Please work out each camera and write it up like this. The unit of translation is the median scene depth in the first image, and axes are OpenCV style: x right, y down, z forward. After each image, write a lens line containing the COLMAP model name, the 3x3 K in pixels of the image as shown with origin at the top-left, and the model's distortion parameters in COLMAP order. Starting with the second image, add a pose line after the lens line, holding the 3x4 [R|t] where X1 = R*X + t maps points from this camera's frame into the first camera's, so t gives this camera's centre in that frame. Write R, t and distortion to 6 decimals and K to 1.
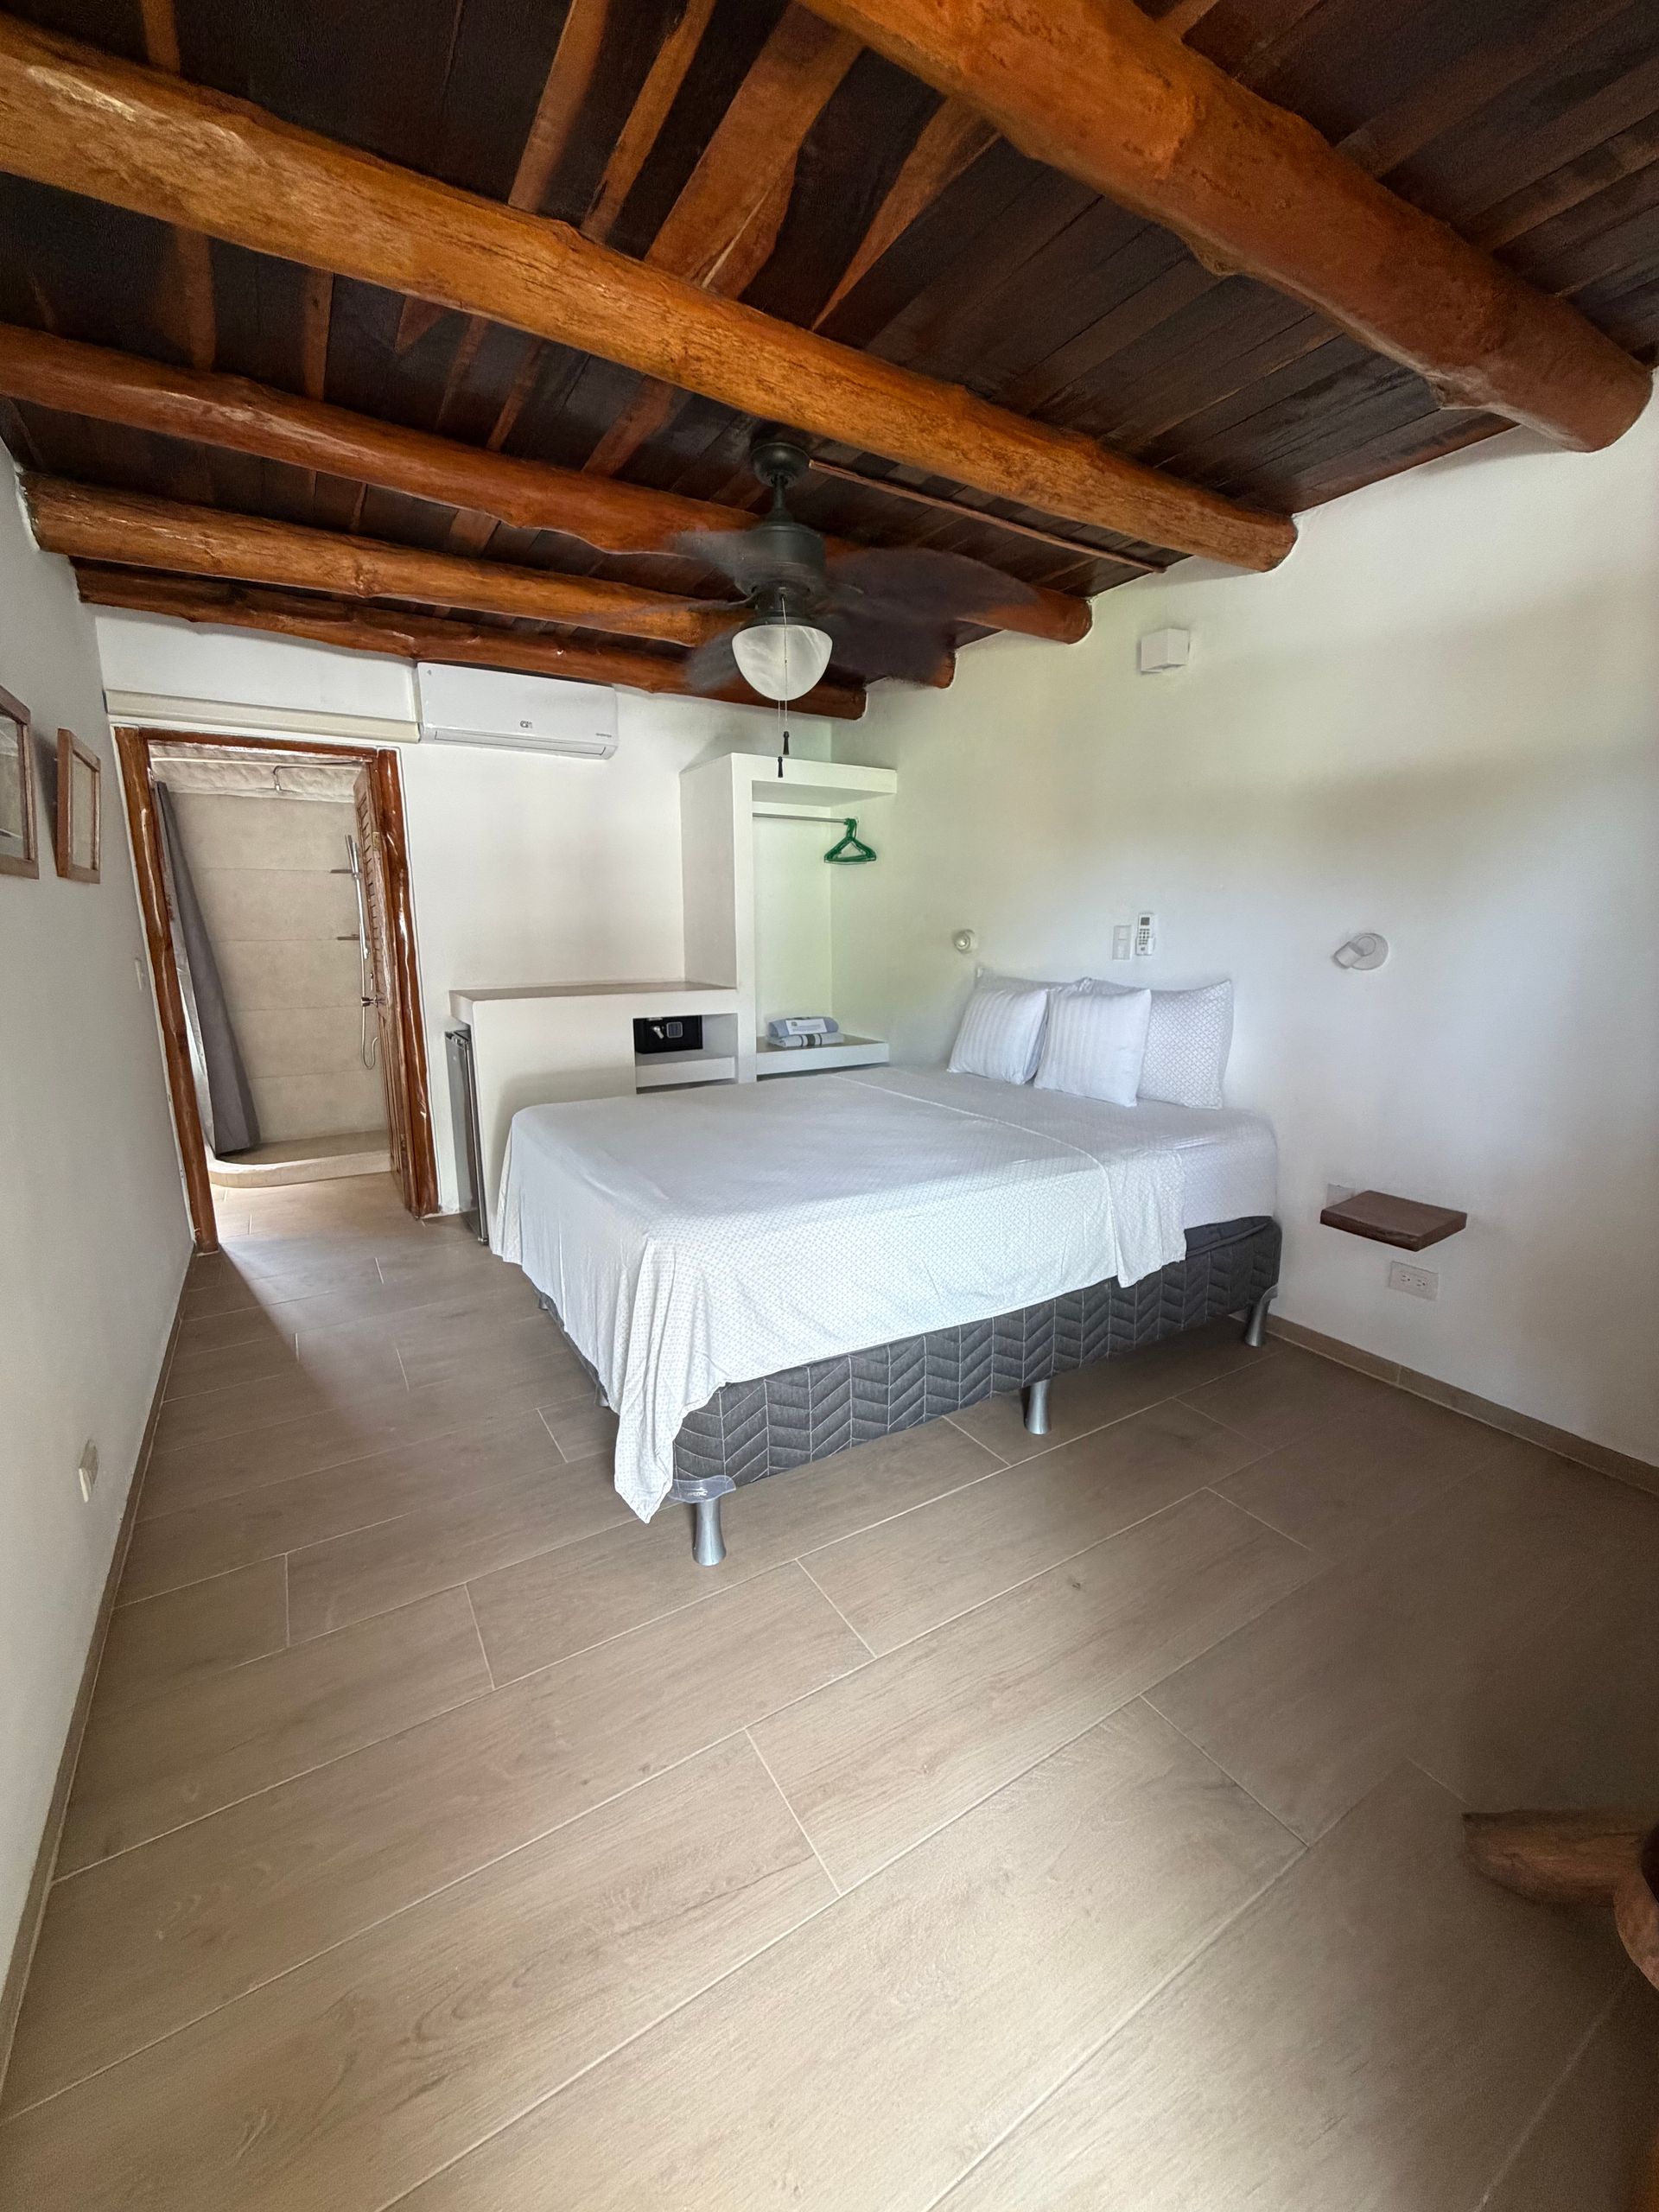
lens RADIAL K [[879.2, 0, 845.3], [0, 879.2, 1104.7], [0, 0, 1]] dist [-0.003900, 0.001015]
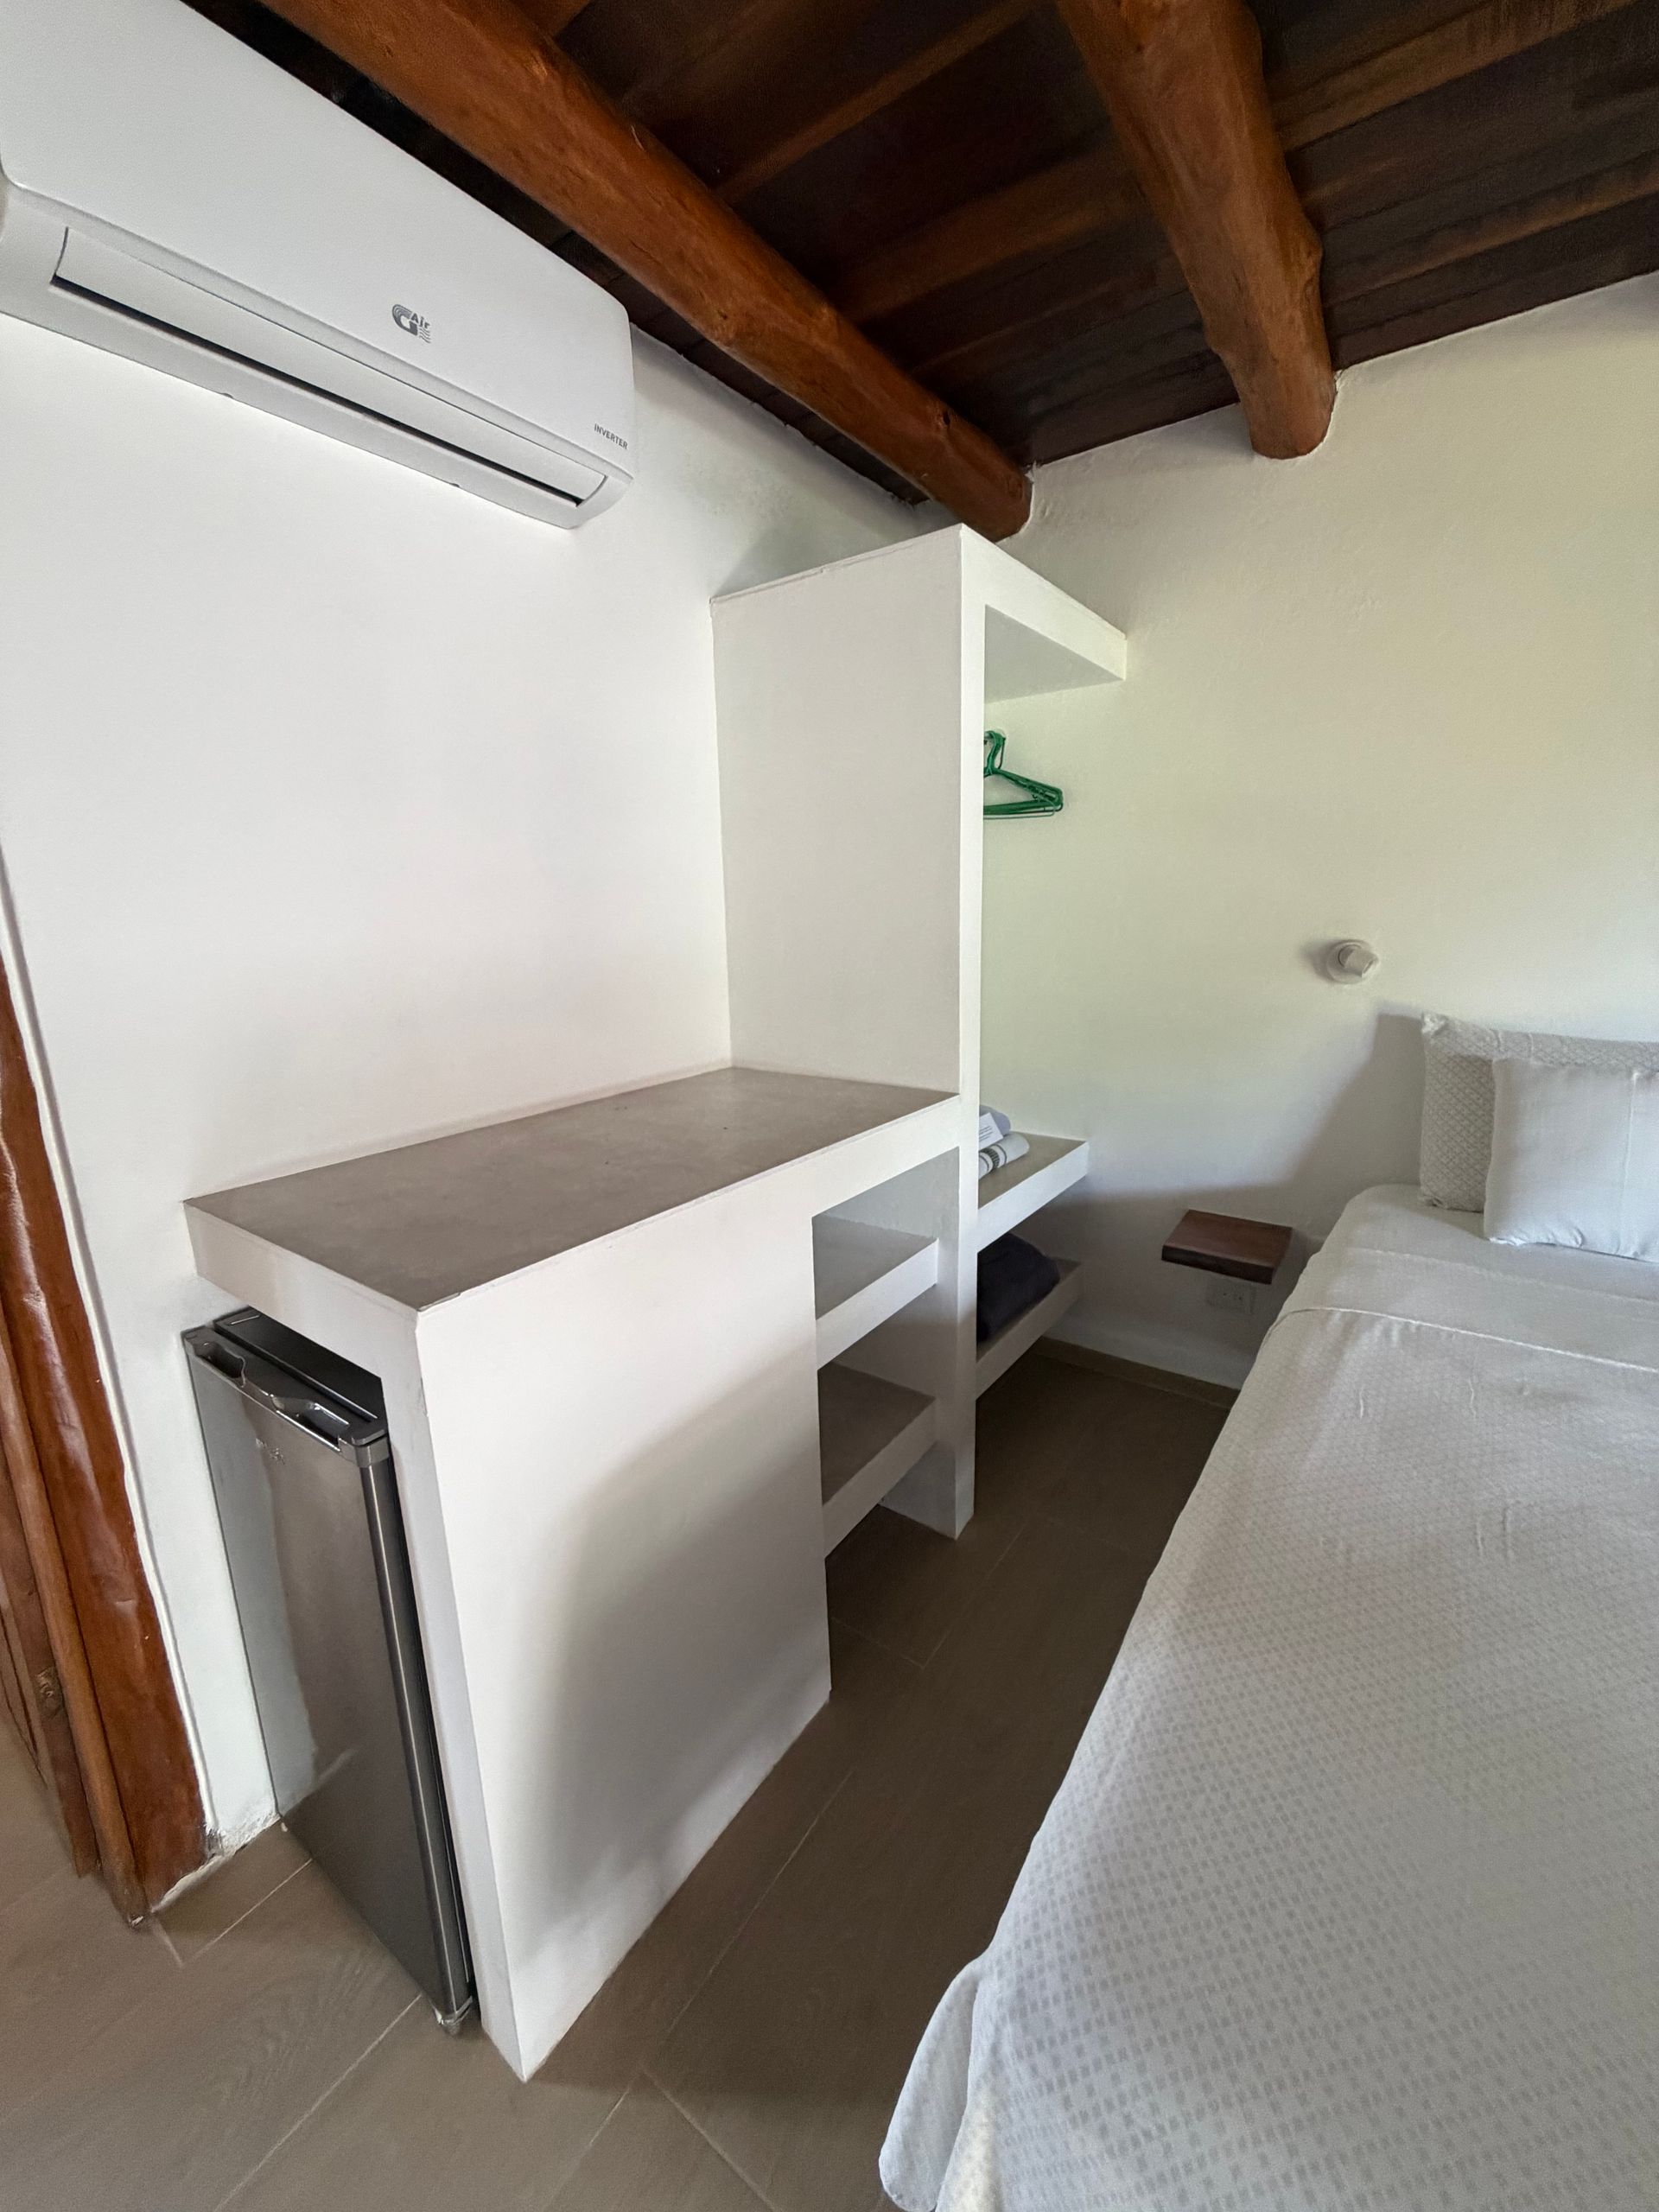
lens RADIAL K [[879.2, 0, 835.5], [0, 879.2, 1095.1], [0, 0, 1]] dist [-0.003900, 0.001015]
pose [[0.924340, -0.104965, 0.366847, -0.326807], [0.099567, 0.994461, 0.033666, -0.145141], [-0.368349, 0.005407, 0.929672, 0.589446]]
